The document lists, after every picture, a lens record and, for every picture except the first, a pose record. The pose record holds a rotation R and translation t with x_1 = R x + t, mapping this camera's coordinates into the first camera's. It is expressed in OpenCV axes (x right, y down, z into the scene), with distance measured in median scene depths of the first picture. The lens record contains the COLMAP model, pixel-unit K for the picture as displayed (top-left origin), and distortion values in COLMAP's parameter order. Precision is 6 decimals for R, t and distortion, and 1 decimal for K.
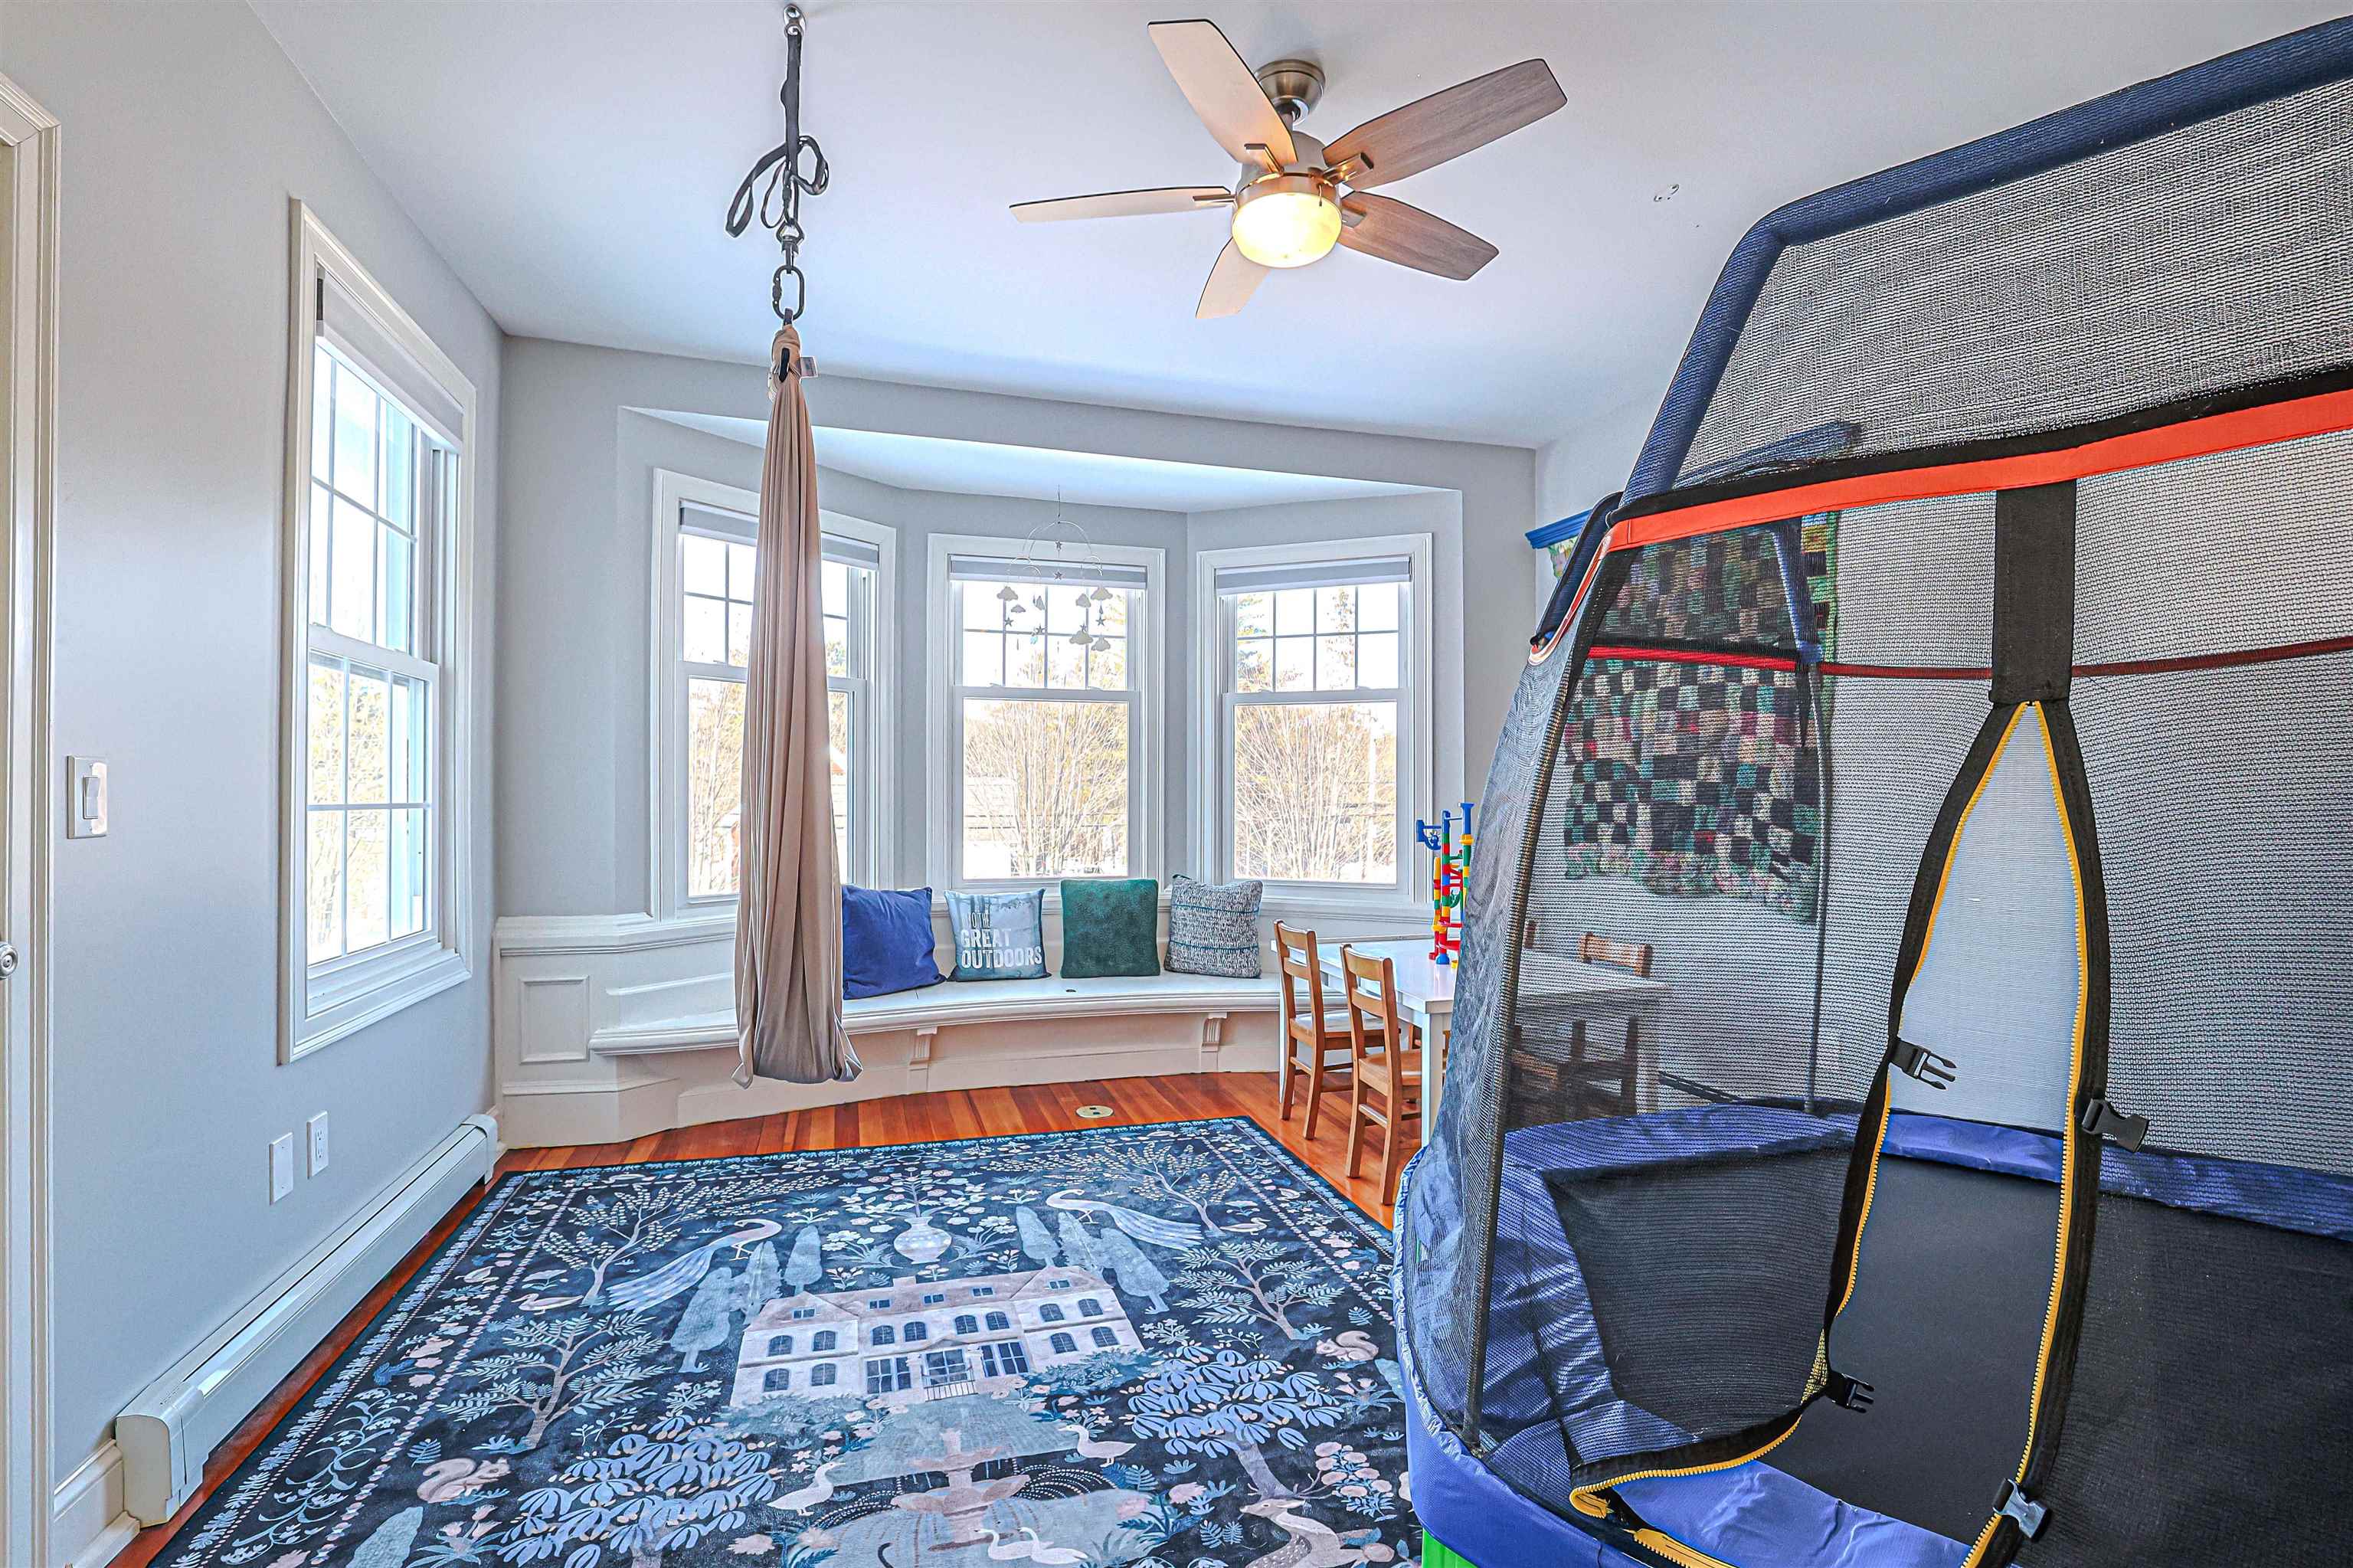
lens RADIAL K [[1107.6, 0, 1179.9], [0, 1107.6, 788.0], [0, 0, 1]] dist [-0.051155, 0.021764]
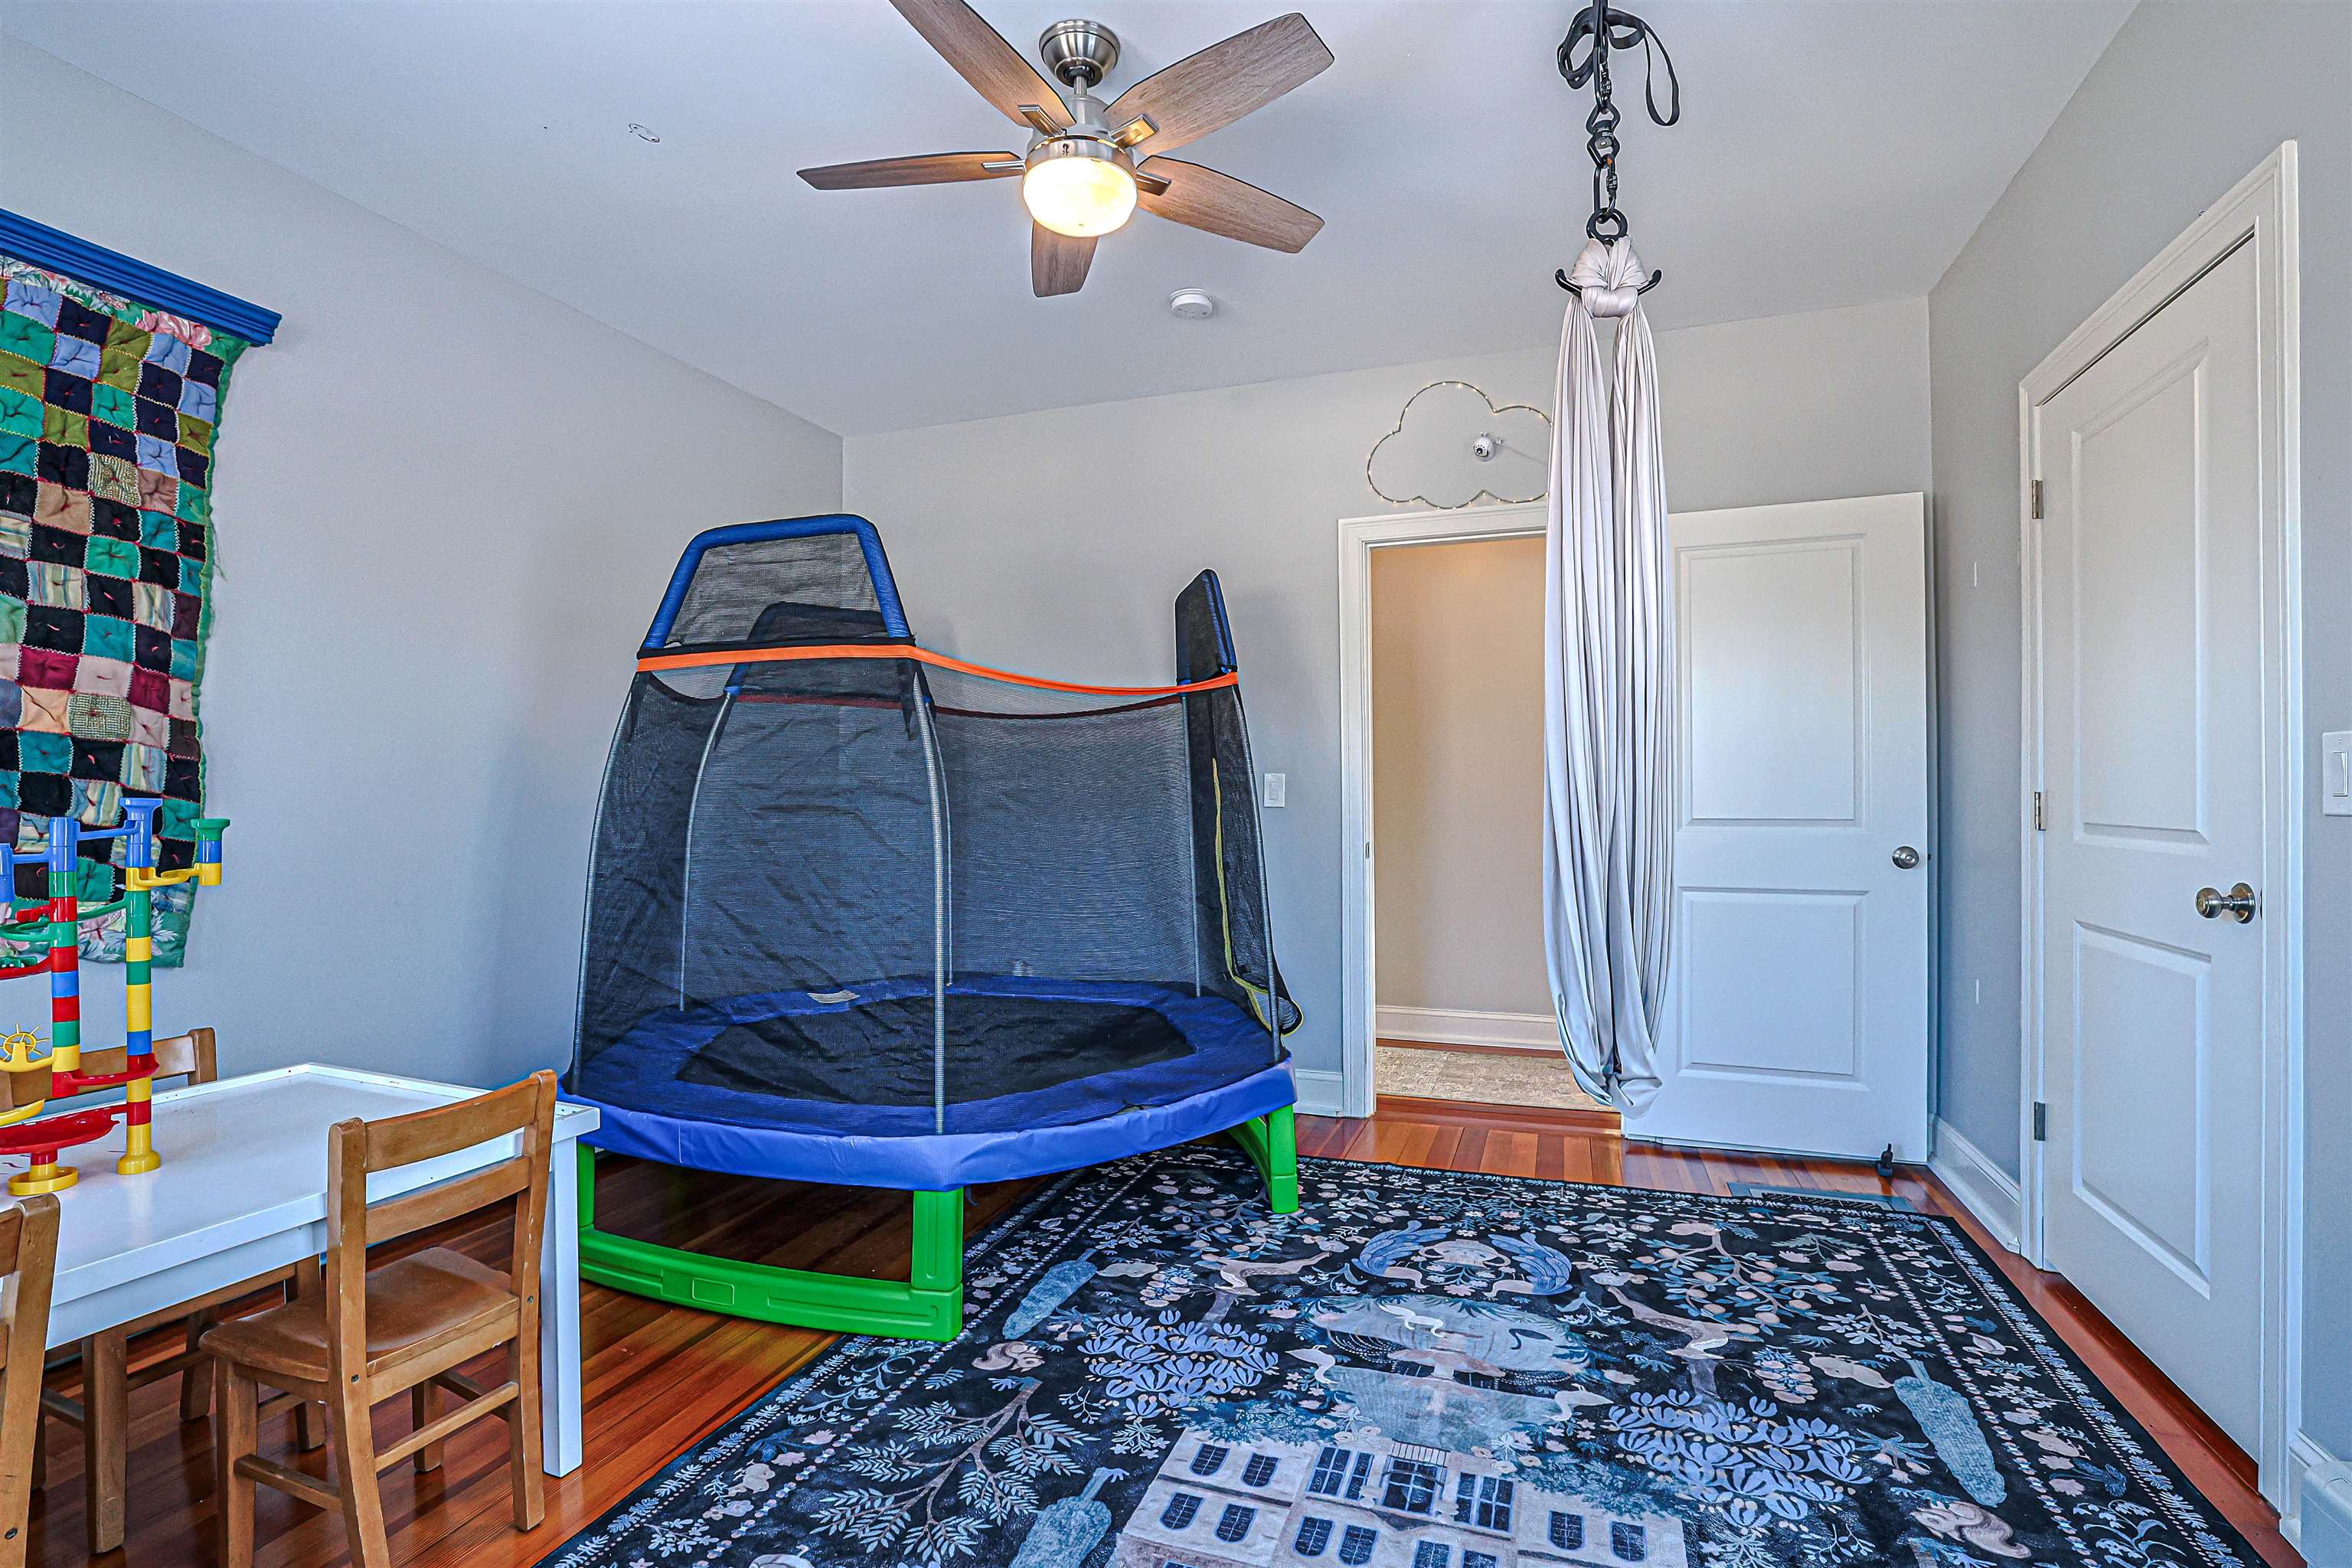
lens RADIAL K [[1107.1, 0, 1179.4], [0, 1107.1, 788.0], [0, 0, 1]] dist [-0.051155, 0.021764]
pose [[-0.806452, 0.005494, 0.591274, -0.571914], [0.001132, 0.999969, -0.007748, 0.023089], [-0.591299, -0.005580, -0.806433, 1.813038]]
